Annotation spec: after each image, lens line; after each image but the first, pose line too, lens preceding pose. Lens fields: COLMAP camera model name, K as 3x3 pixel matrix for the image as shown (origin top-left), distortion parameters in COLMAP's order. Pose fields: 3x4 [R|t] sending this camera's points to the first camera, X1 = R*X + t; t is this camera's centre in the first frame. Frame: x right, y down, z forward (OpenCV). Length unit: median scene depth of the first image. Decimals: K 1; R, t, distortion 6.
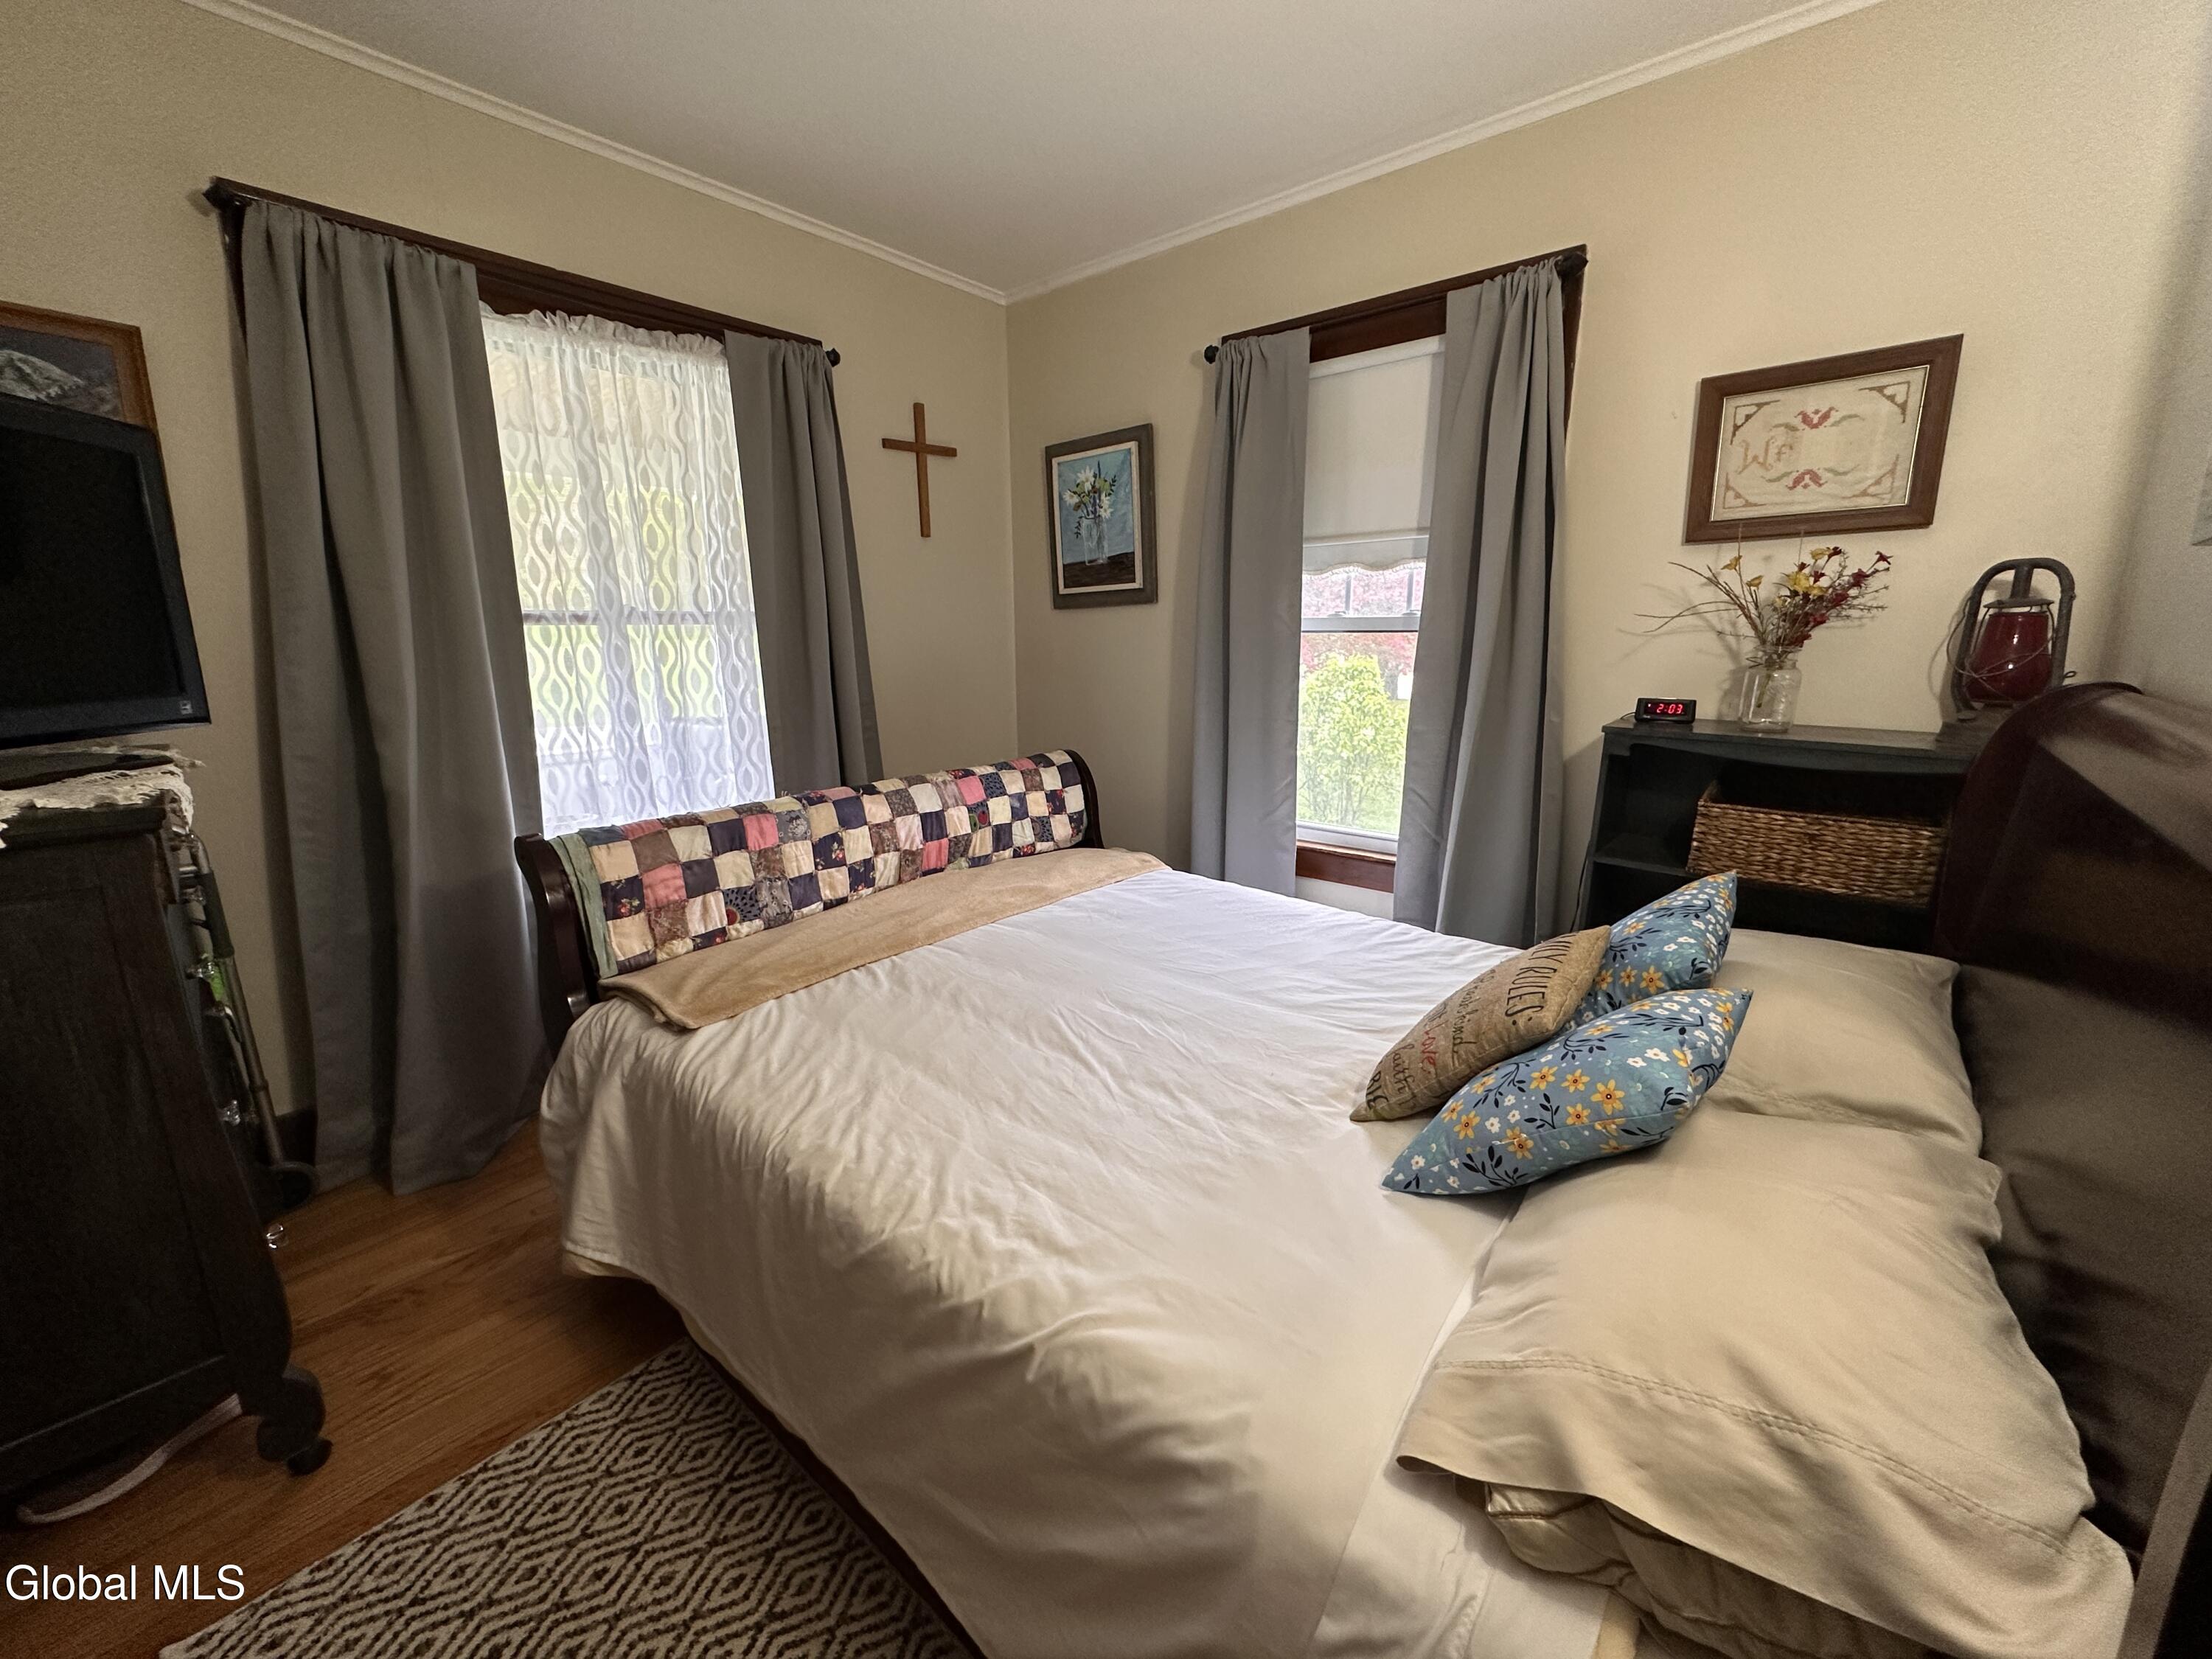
lens RADIAL K [[934.9, 0, 1100.6], [0, 934.9, 822.1], [0, 0, 1]] dist [0.001220, 0.000584]
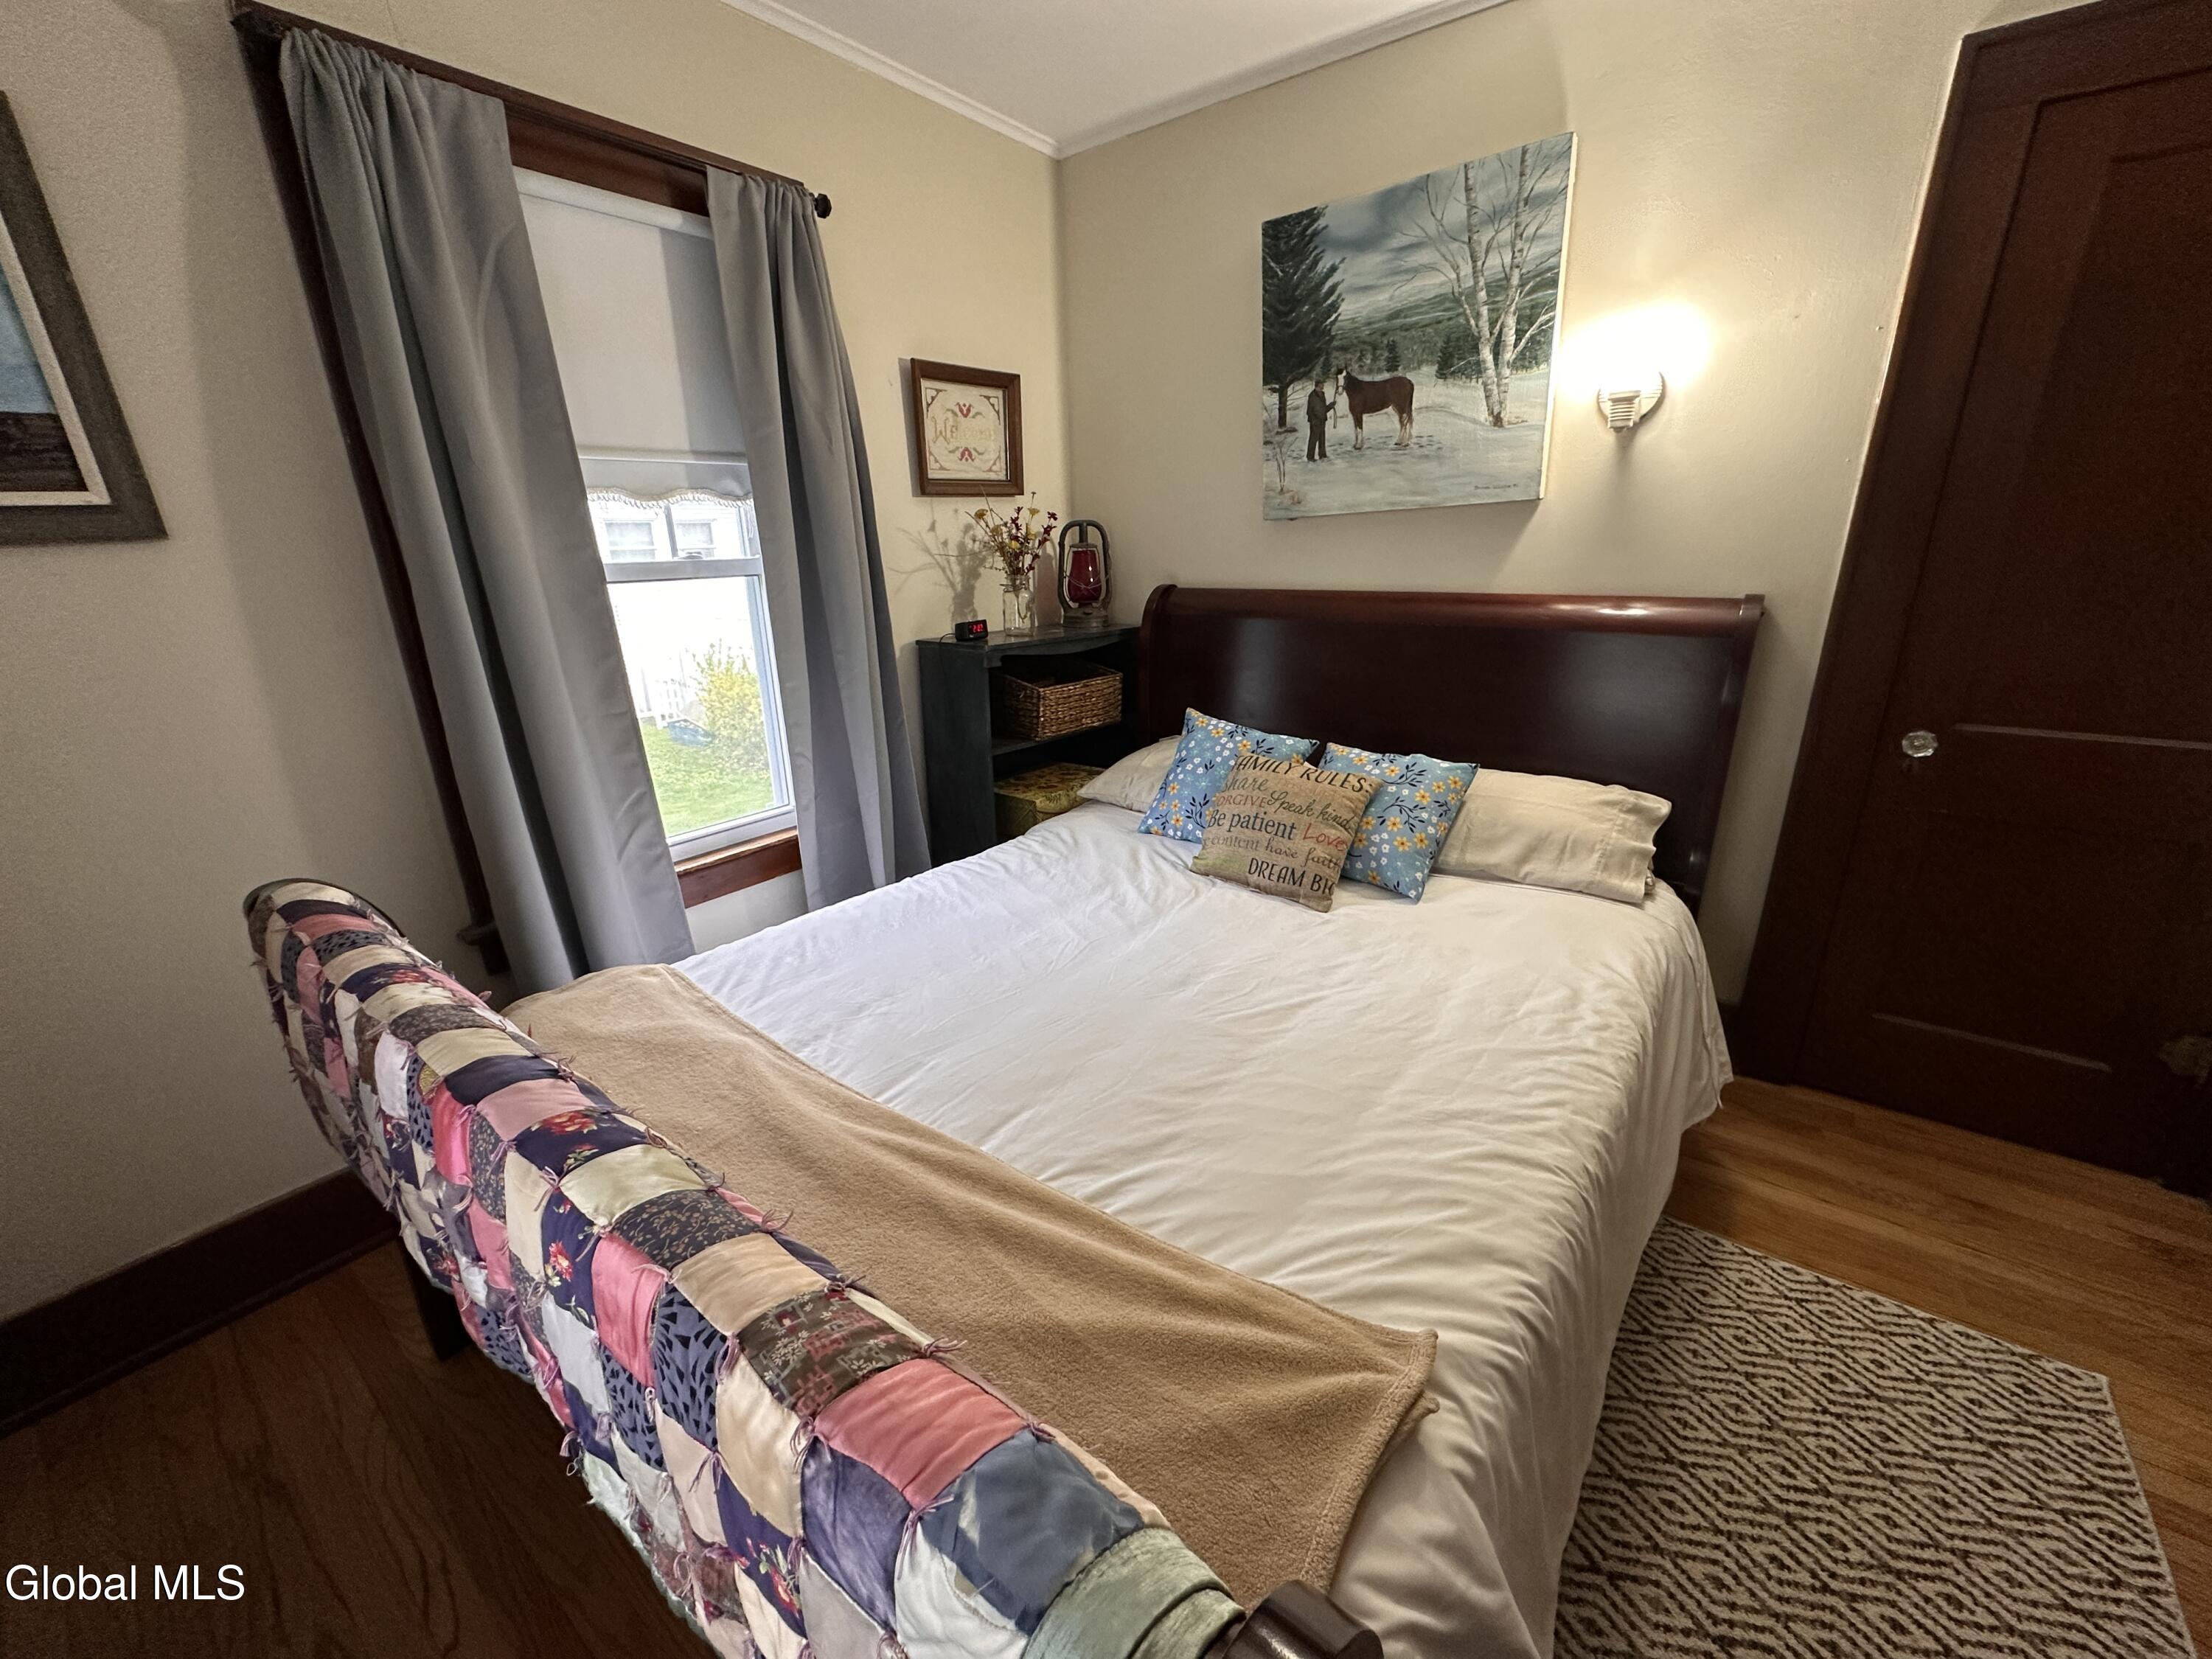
lens RADIAL K [[934.9, 0, 1100.6], [0, 934.9, 822.1], [0, 0, 1]] dist [0.001220, 0.000584]
pose [[-0.100146, -0.279122, 0.955019, -0.743357], [0.226239, 0.928314, 0.295041, -0.223778], [-0.968910, 0.245610, -0.029819, 0.981763]]
